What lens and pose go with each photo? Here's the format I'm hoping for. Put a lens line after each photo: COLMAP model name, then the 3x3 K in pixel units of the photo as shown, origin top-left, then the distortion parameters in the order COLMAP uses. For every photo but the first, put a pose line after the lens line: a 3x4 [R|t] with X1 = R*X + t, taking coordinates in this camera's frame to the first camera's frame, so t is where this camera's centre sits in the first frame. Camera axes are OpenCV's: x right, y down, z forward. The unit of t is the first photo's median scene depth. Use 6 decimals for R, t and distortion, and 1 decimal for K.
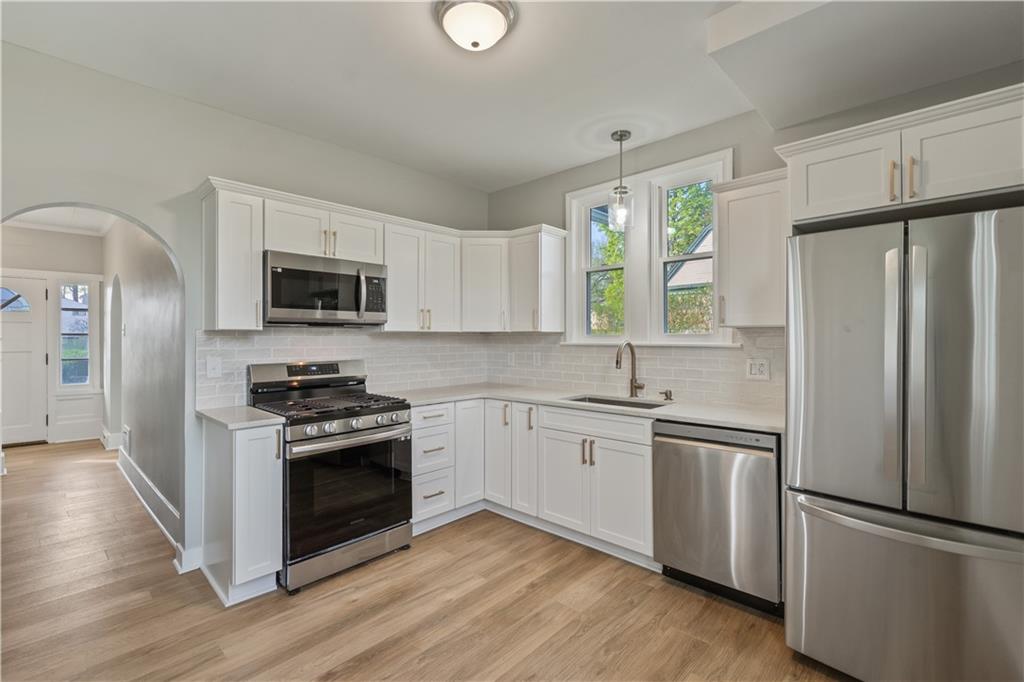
lens RADIAL K [[455.4, 0, 517.0], [0, 455.4, 337.1], [0, 0, 1]] dist [0.002109, 0.000603]
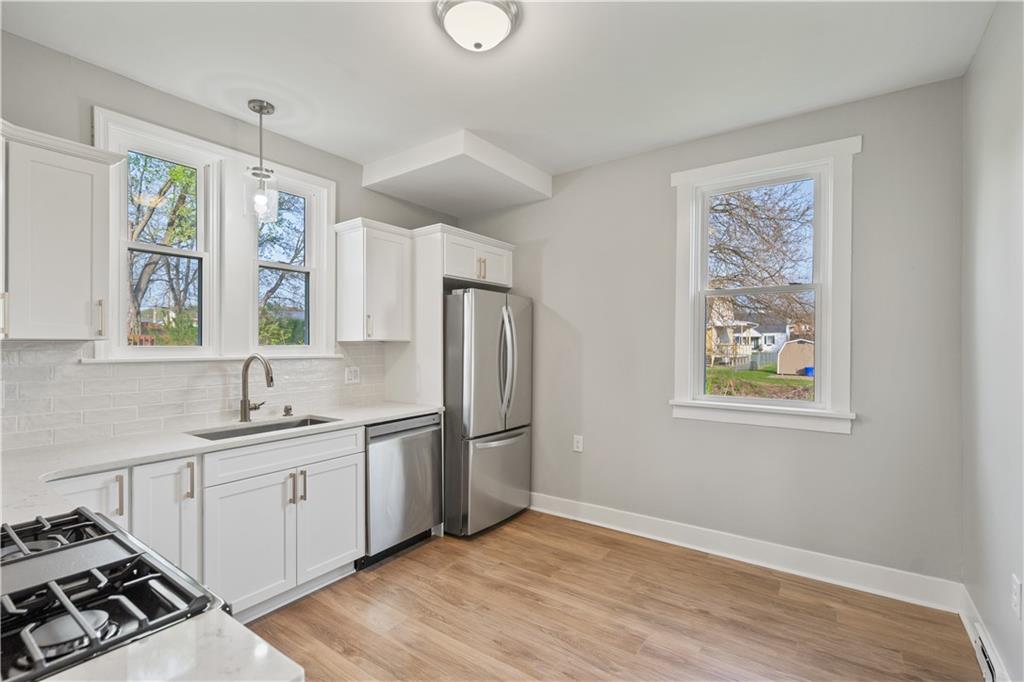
lens RADIAL K [[455.4, 0, 517.6], [0, 455.4, 349.0], [0, 0, 1]] dist [0.002109, 0.000603]
pose [[-0.136539, -0.004053, 0.990626, -0.726038], [0.000988, 0.999991, 0.004228, -0.003948], [-0.990634, 0.001557, -0.136534, 0.713705]]
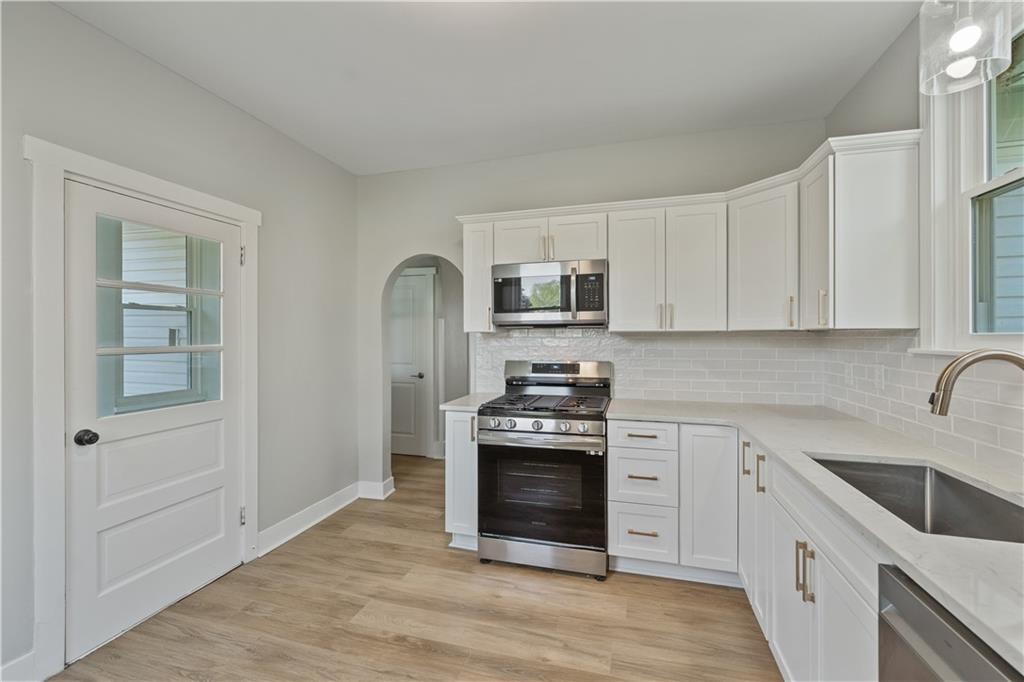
lens RADIAL K [[423.9, 0, 511.0], [0, 423.9, 335.2], [0, 0, 1]] dist [0.004000, 0.000146]
pose [[0.452341, -0.001514, -0.891844, 0.427297], [0.003929, 0.999992, 0.000295, -0.007086], [0.891836, -0.003637, 0.452344, 0.502862]]
